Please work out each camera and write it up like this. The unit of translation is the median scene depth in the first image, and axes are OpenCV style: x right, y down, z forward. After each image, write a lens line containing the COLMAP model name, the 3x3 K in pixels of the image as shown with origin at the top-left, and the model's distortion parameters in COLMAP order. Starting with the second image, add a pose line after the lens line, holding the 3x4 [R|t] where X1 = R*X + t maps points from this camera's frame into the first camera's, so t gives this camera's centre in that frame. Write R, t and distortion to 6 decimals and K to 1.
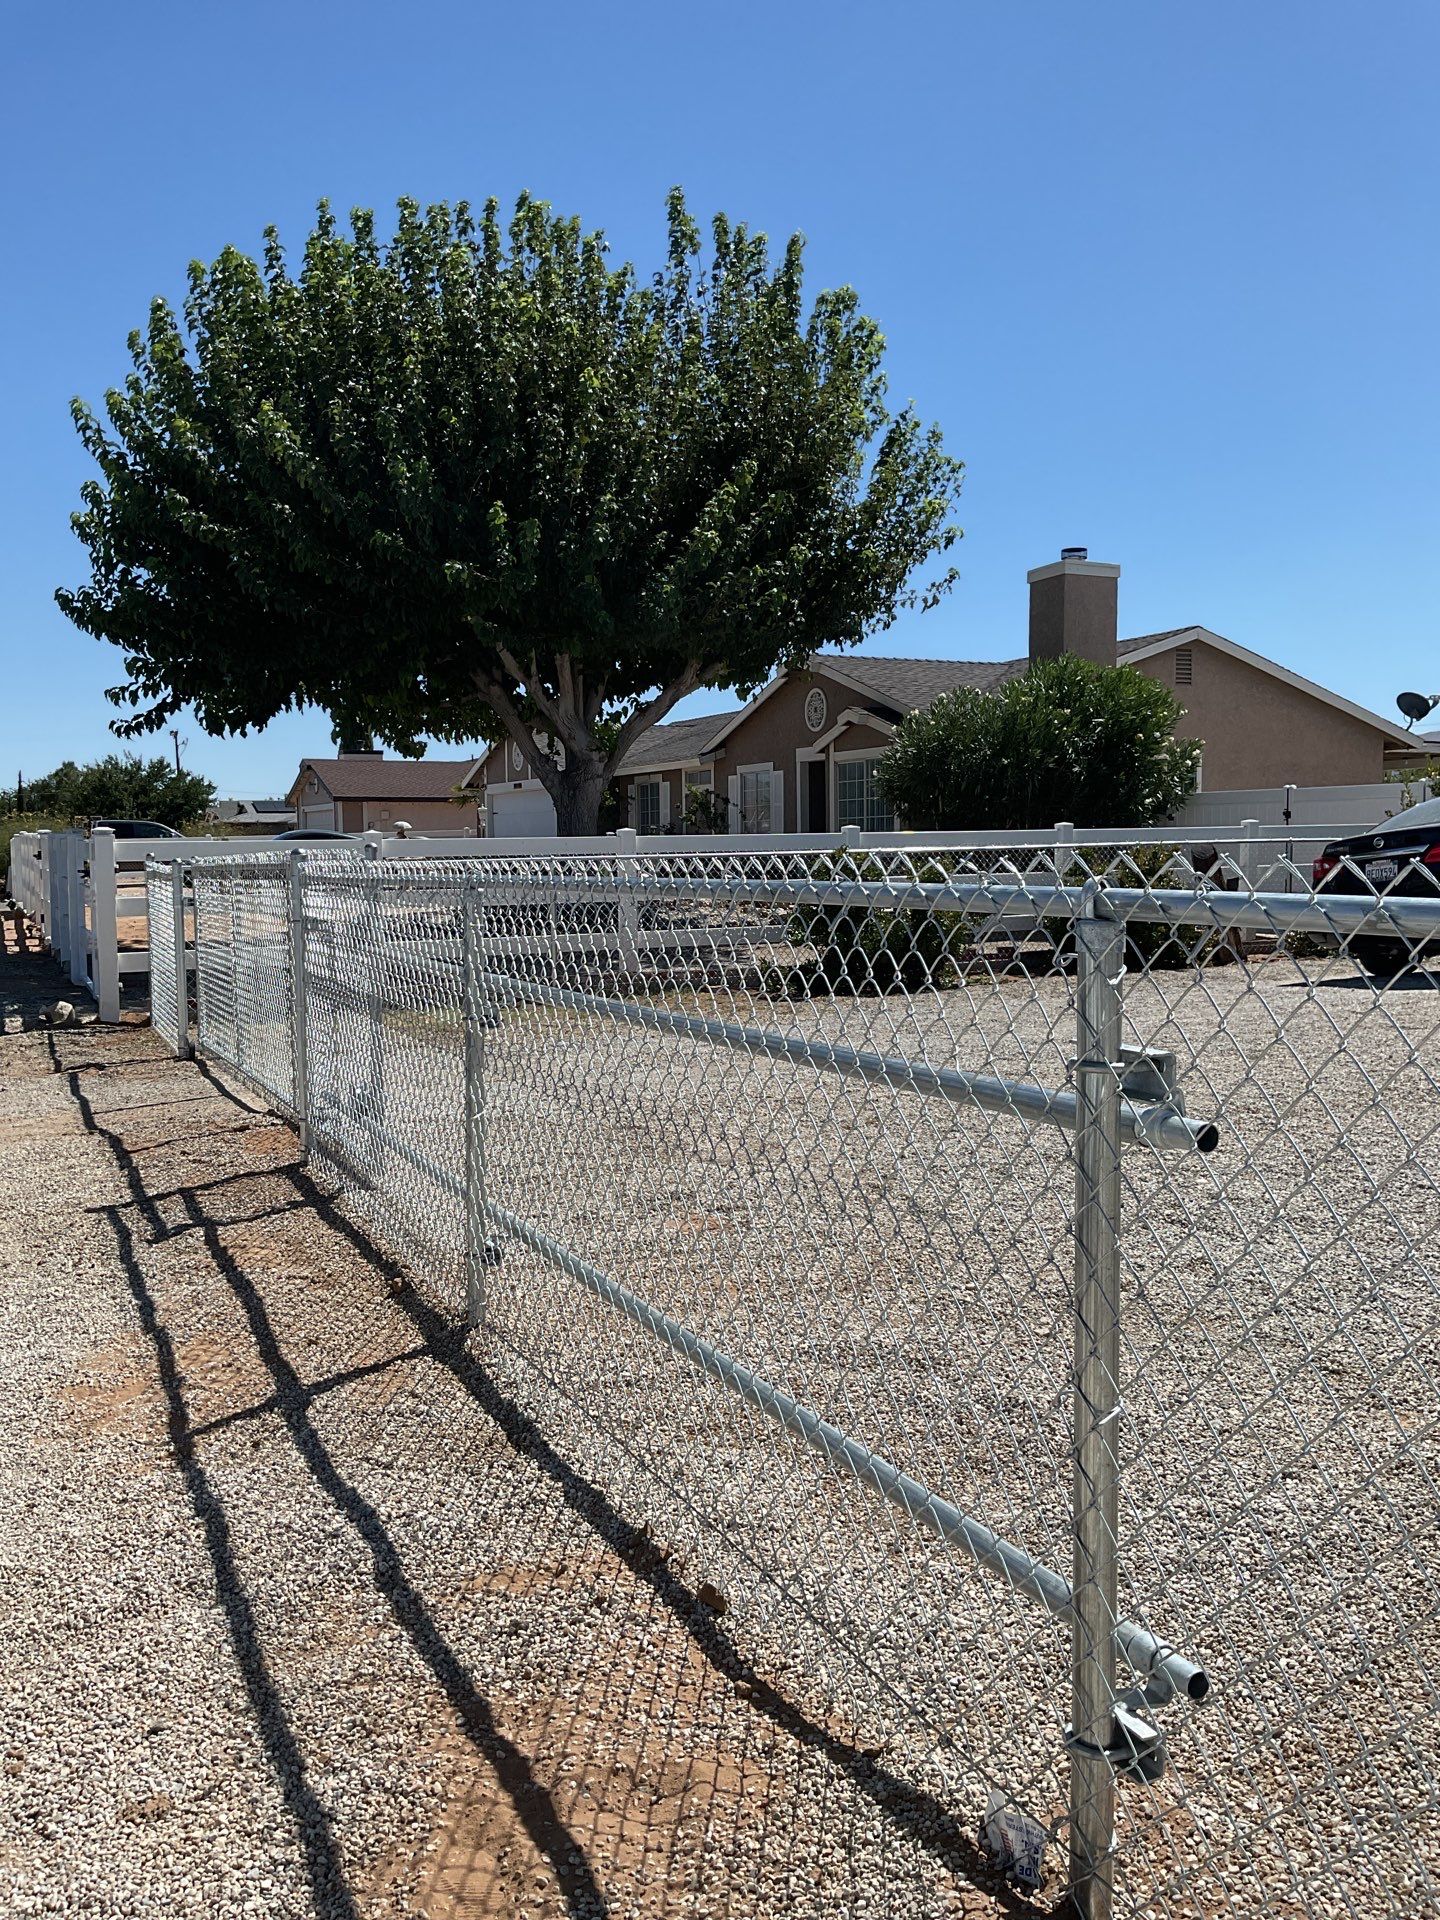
lens RADIAL K [[1603.6, 0, 718.2], [0, 1603.6, 960.0], [0, 0, 1]] dist [0.055773, -0.087833]
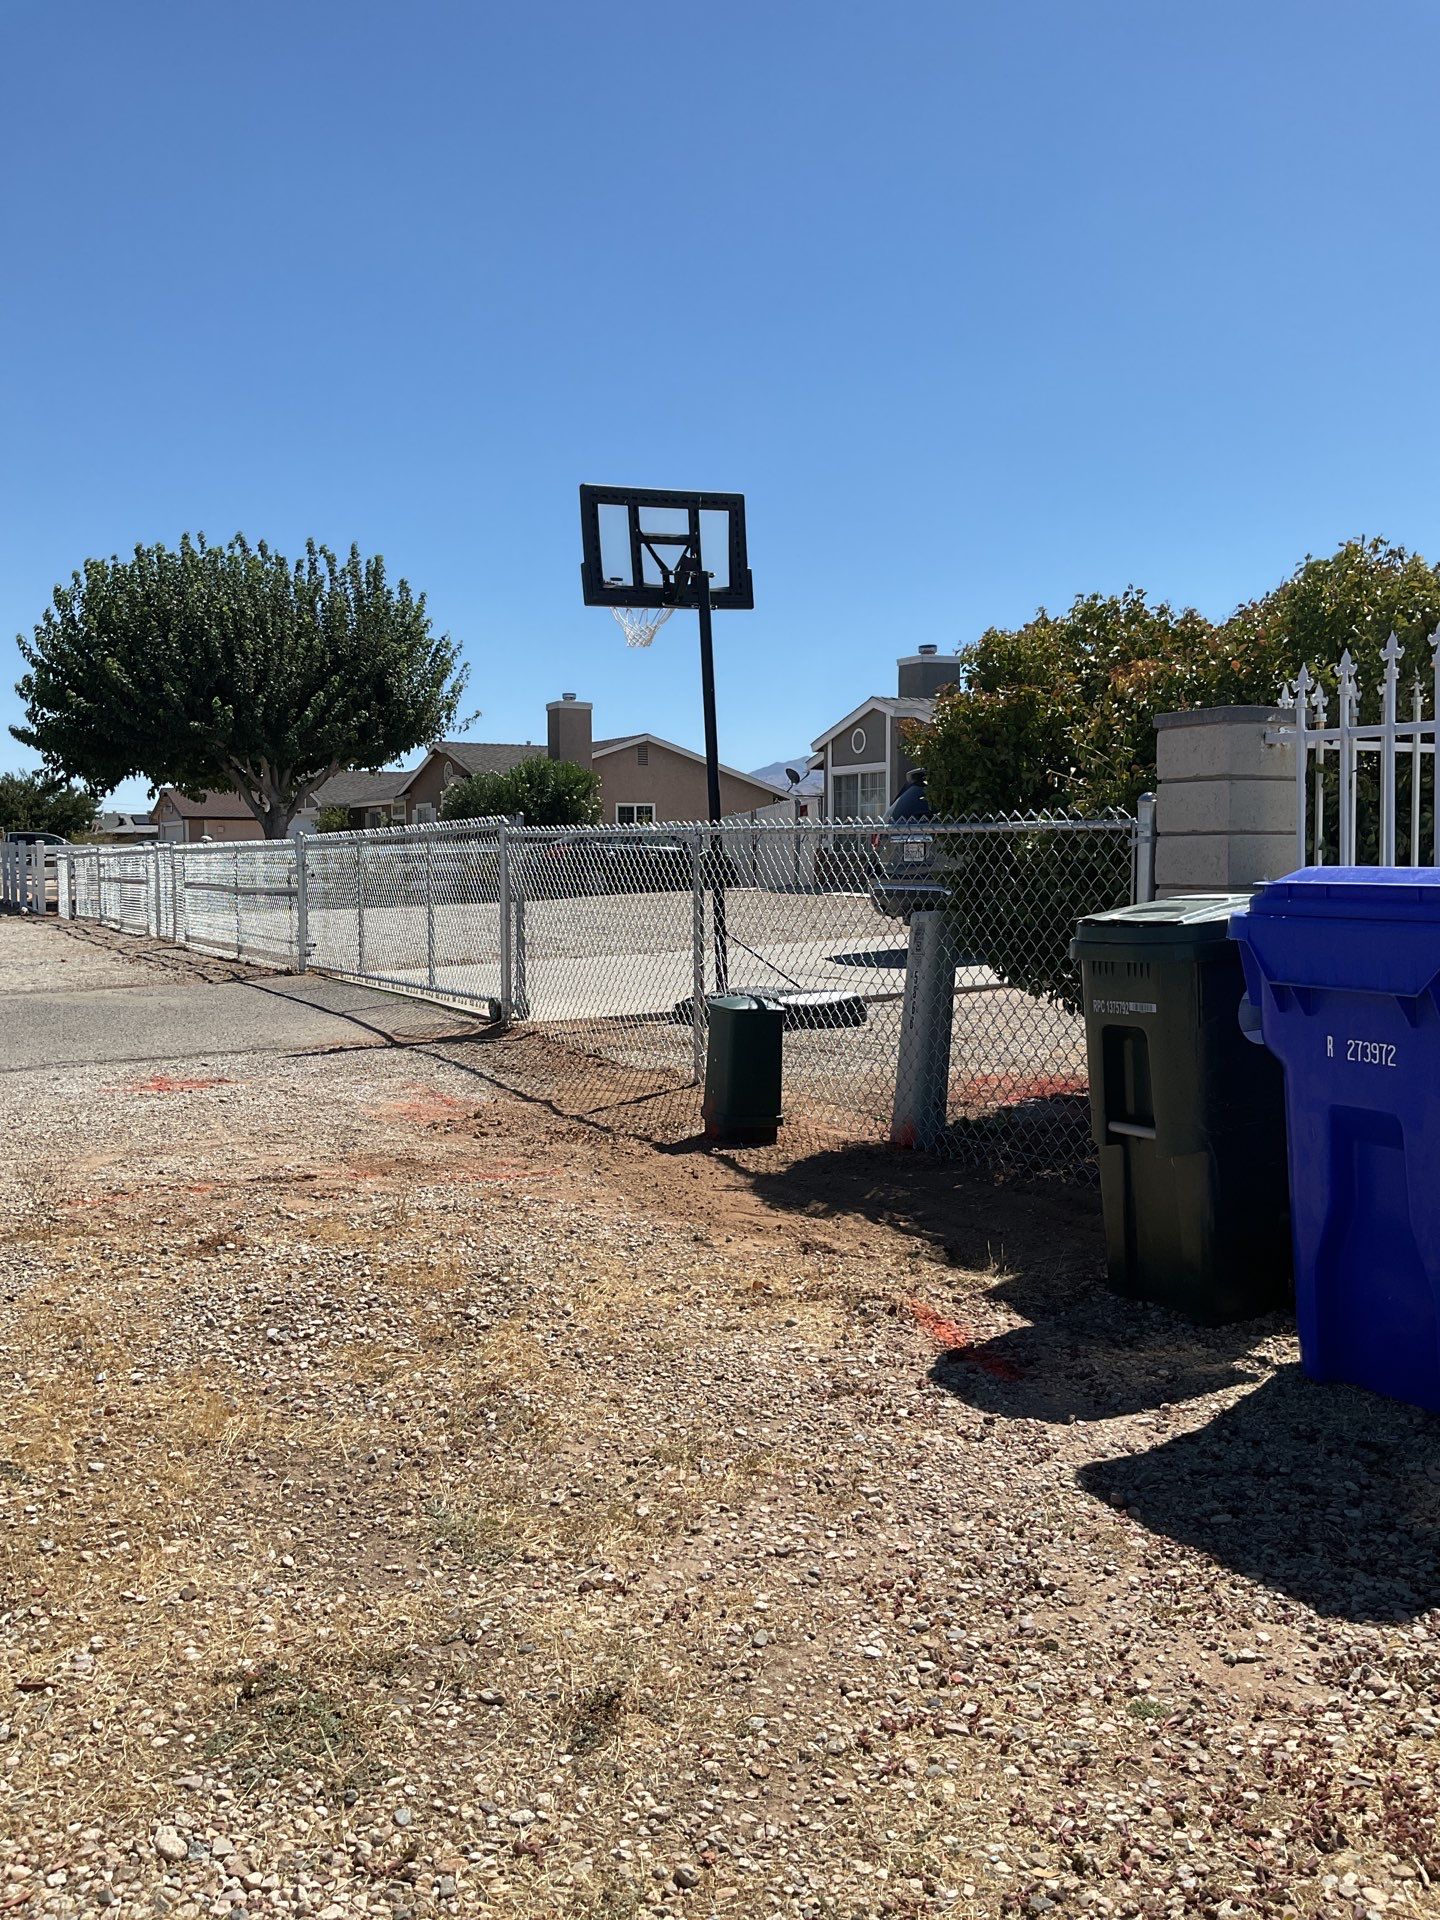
lens RADIAL K [[1603.6, 0, 721.6], [0, 1603.6, 961.9], [0, 0, 1]] dist [0.055773, -0.087833]
pose [[0.998059, 0.003066, 0.062201, 0.350819], [-0.002672, 0.999976, -0.006415, 0.080645], [-0.062219, 0.006236, 0.998043, -1.052695]]
